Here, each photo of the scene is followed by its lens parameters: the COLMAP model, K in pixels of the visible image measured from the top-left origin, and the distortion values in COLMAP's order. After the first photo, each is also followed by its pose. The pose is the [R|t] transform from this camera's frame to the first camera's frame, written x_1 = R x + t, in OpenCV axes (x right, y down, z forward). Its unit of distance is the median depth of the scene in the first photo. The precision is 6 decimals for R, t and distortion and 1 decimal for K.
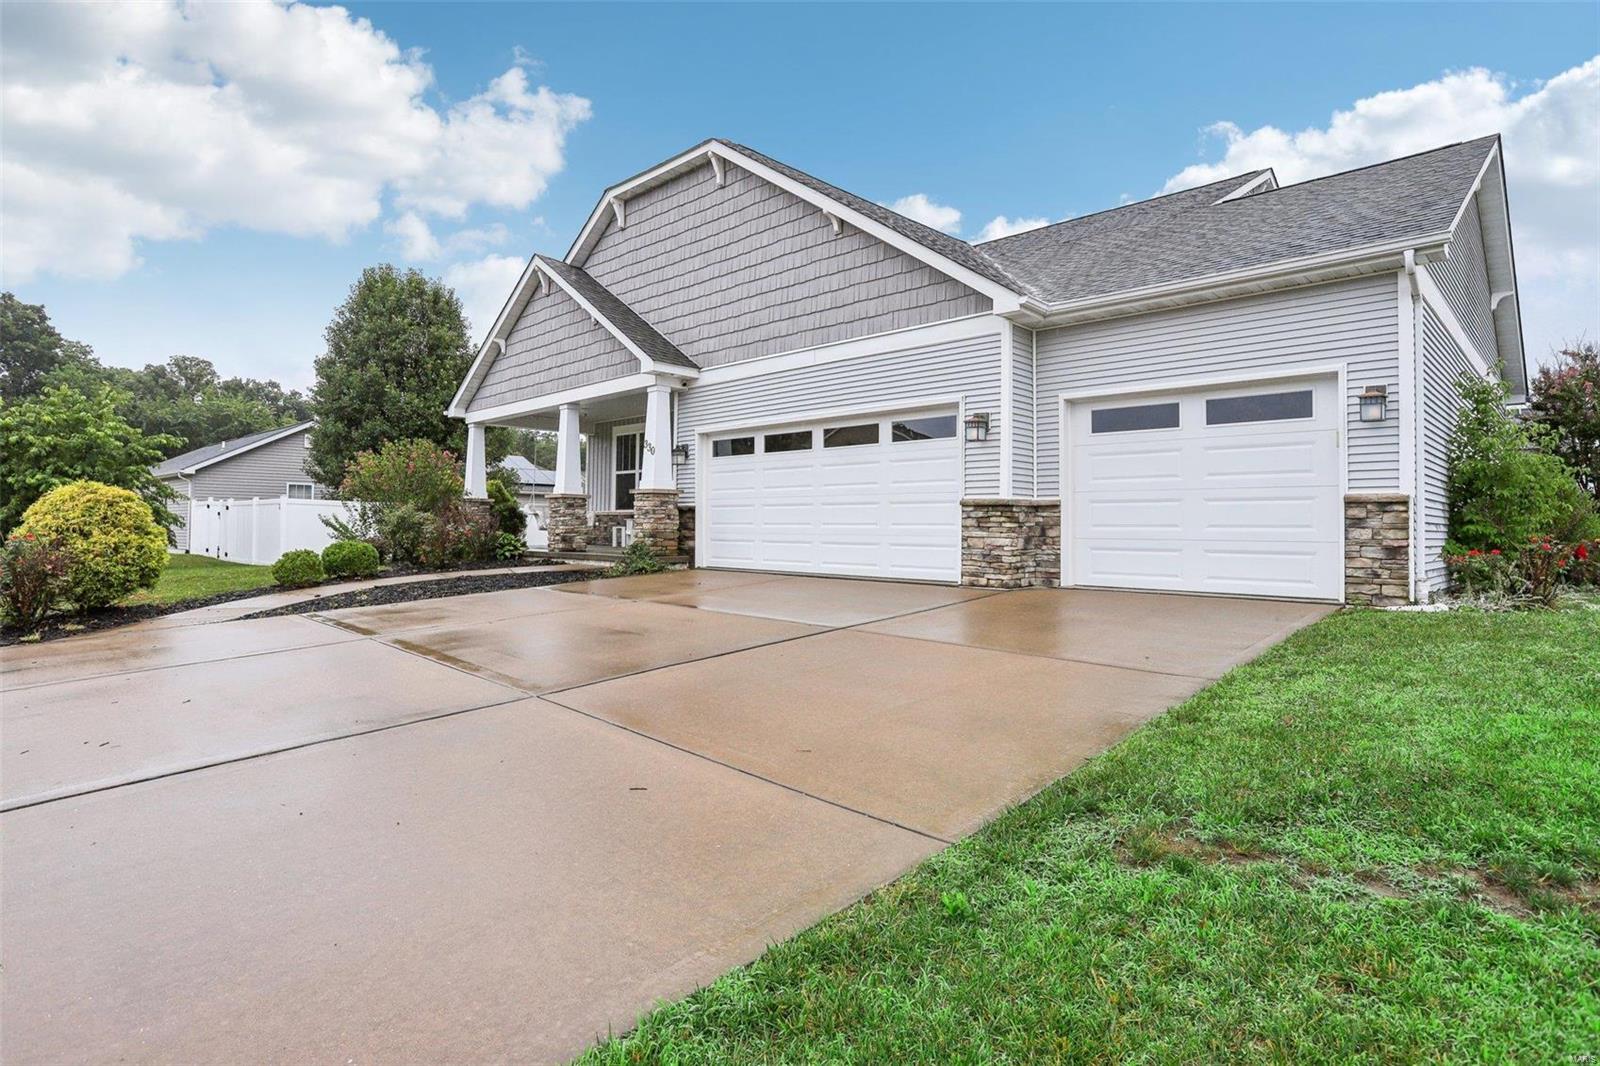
lens RADIAL K [[847.7, 0, 800.0], [0, 847.7, 533.0], [0, 0, 1]] dist [-0.036161, 0.000071]
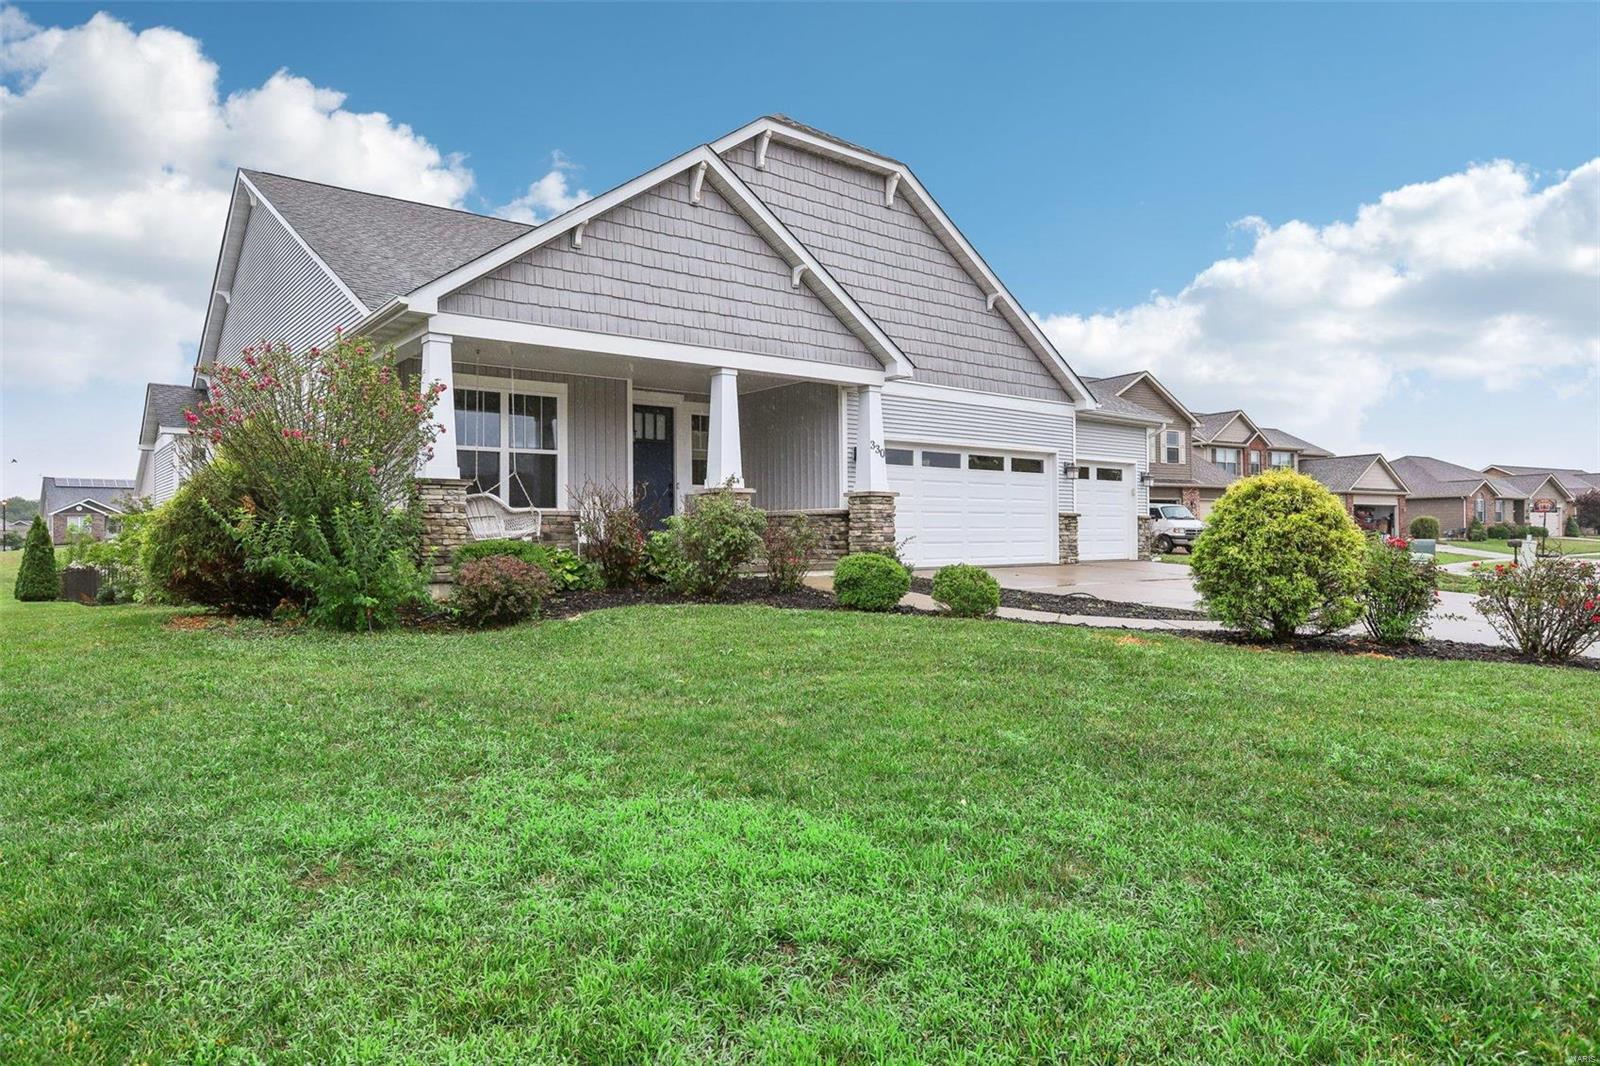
lens RADIAL K [[943.4, 0, 798.7], [0, 943.4, 564.2], [0, 0, 1]] dist [-0.000167, -0.000119]
pose [[0.115768, -0.030439, 0.992810, -1.696767], [0.021463, 0.999374, 0.028138, -0.001308], [-0.993044, 0.018052, 0.116348, 1.293461]]
